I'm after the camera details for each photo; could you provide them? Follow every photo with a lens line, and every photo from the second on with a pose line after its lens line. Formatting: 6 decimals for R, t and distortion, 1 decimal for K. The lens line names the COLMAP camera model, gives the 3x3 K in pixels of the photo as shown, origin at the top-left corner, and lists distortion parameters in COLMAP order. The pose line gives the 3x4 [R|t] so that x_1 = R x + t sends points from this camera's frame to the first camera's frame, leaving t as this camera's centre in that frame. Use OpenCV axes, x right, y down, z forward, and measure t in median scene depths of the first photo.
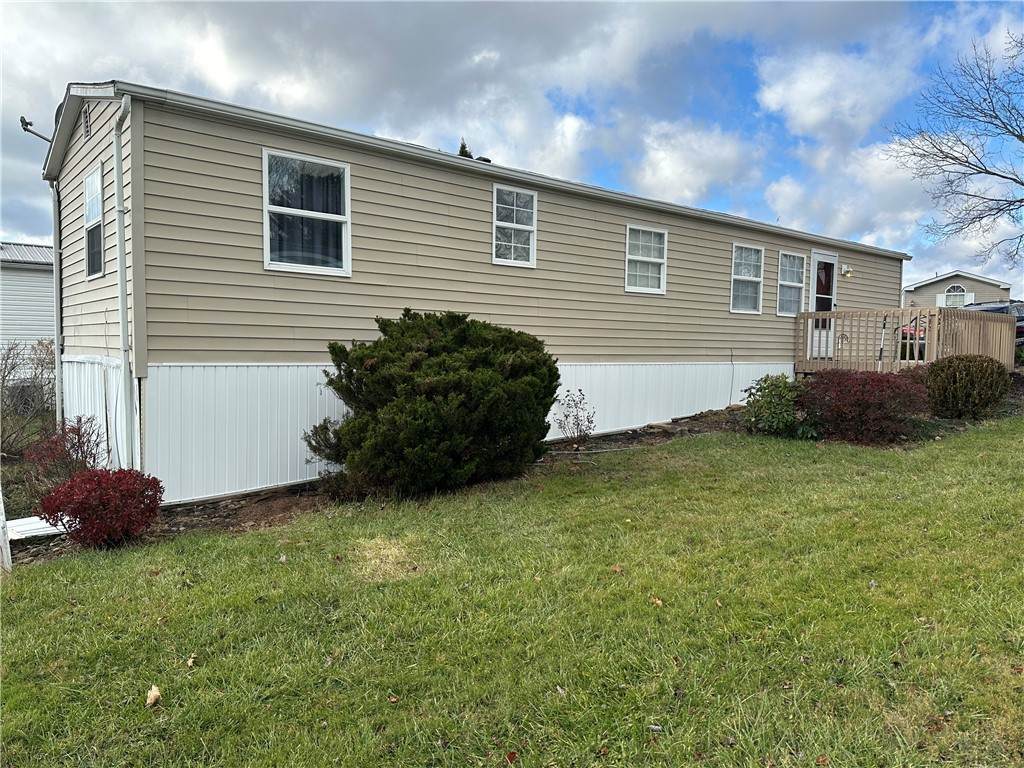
lens RADIAL K [[721.8, 0, 512.0], [0, 721.8, 384.0], [0, 0, 1]] dist [0.000702, -0.001290]
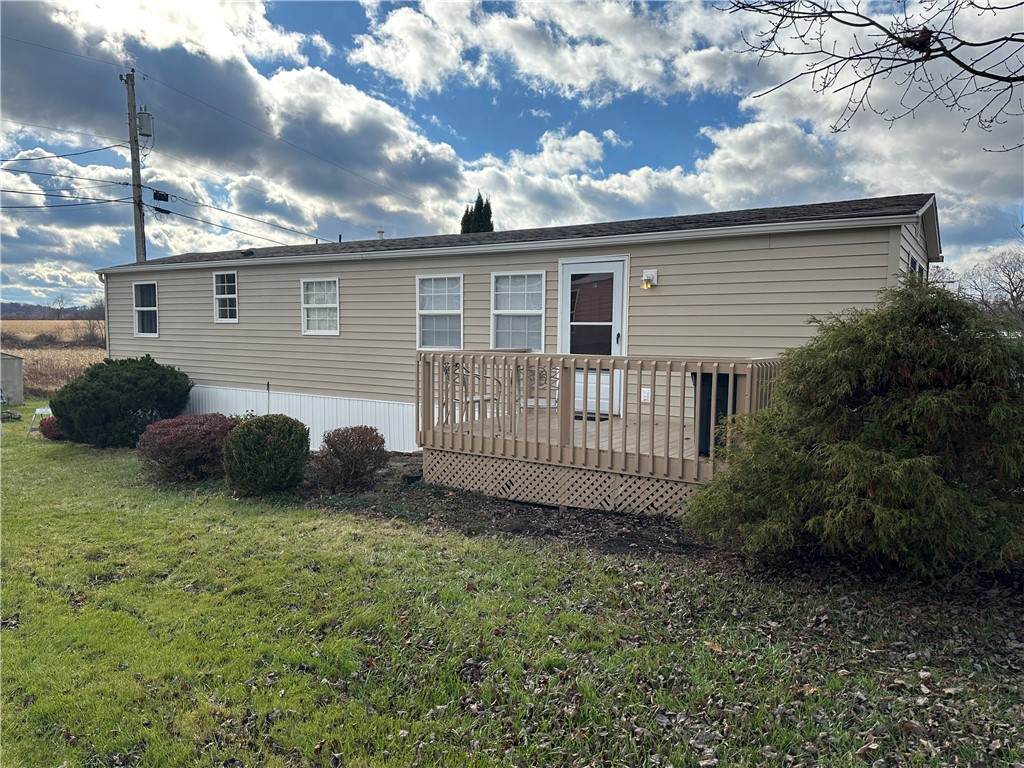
lens RADIAL K [[721.8, 0, 512.0], [0, 721.8, 384.0], [0, 0, 1]] dist [0.000702, -0.001290]
pose [[0.296213, 0.086088, -0.951234, 1.240135], [-0.038588, 0.996195, 0.078141, -0.133814], [0.954342, 0.013560, 0.298408, 0.839502]]
